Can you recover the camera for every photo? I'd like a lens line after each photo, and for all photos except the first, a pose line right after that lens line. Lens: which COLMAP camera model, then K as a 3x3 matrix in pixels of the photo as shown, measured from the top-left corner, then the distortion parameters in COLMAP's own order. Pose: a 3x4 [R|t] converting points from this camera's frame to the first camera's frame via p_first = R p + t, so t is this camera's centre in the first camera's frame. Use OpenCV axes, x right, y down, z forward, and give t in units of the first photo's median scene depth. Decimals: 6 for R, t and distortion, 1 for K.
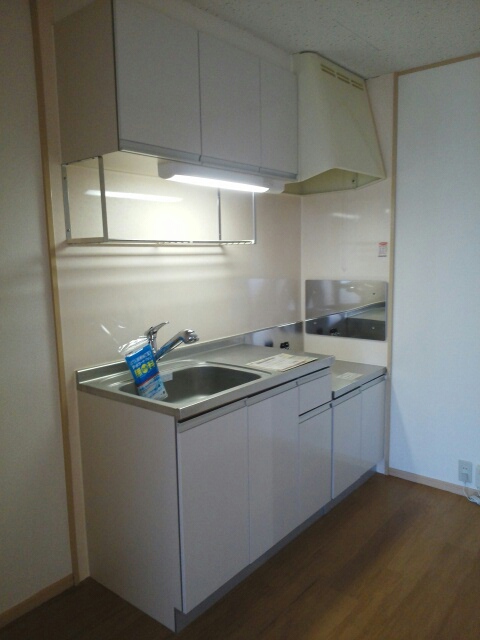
lens RADIAL K [[501.6, 0, 243.2], [0, 501.6, 319.5], [0, 0, 1]] dist [0.093863, -0.208877]
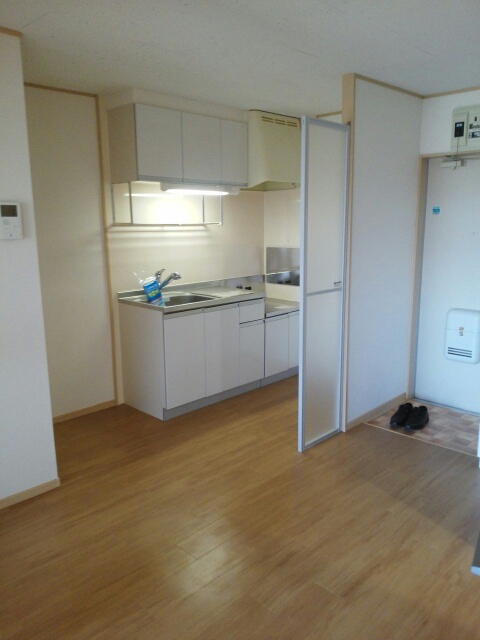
lens RADIAL K [[501.6, 0, 243.2], [0, 501.6, 319.5], [0, 0, 1]] dist [0.093863, -0.208877]
pose [[0.995467, 0.031713, -0.089665, 0.304697], [-0.025887, 0.997522, 0.065413, 0.064371], [0.091517, -0.062795, 0.993822, -0.825993]]
